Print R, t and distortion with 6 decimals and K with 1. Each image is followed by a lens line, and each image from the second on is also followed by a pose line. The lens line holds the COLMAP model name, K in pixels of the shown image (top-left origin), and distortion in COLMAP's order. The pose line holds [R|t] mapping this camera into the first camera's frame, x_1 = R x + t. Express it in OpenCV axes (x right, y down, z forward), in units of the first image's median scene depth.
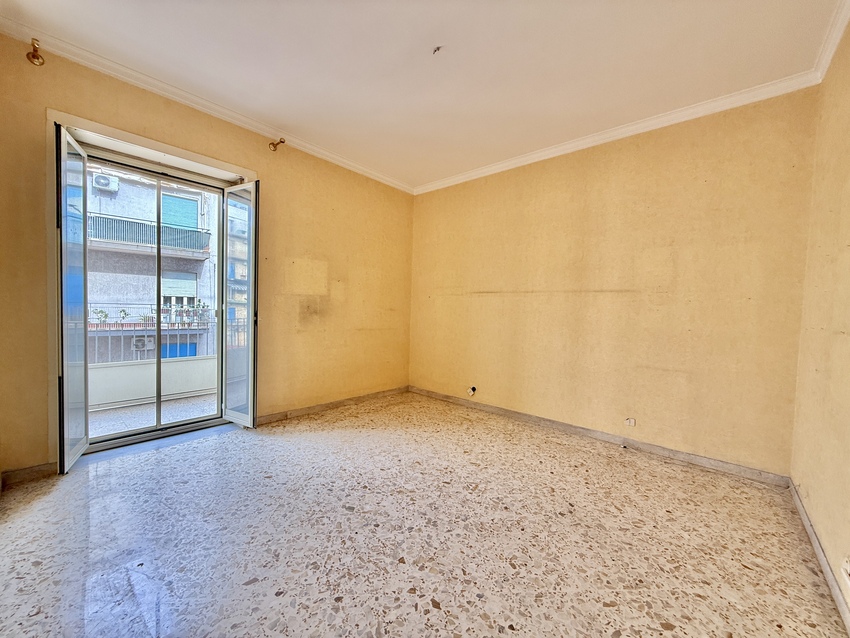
lens RADIAL K [[337.2, 0, 422.5], [0, 337.2, 320.7], [0, 0, 1]] dist [-0.002533, 0.000037]
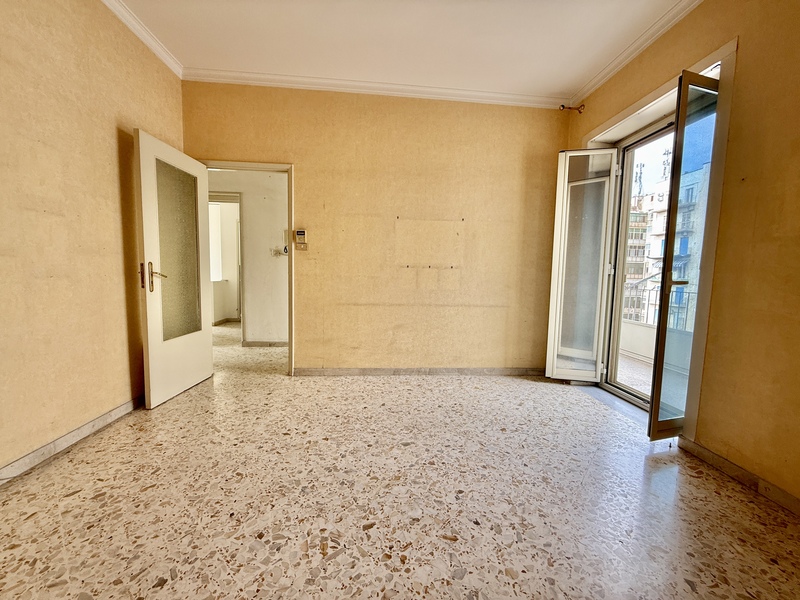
lens RADIAL K [[319.6, 0, 398.7], [0, 319.6, 299.0], [0, 0, 1]] dist [-0.000206, 0.000141]
pose [[-0.693567, 0.011626, -0.720298, 0.554718], [-0.073955, 0.993438, 0.087245, 0.016390], [0.716586, 0.113780, -0.688156, 1.720771]]
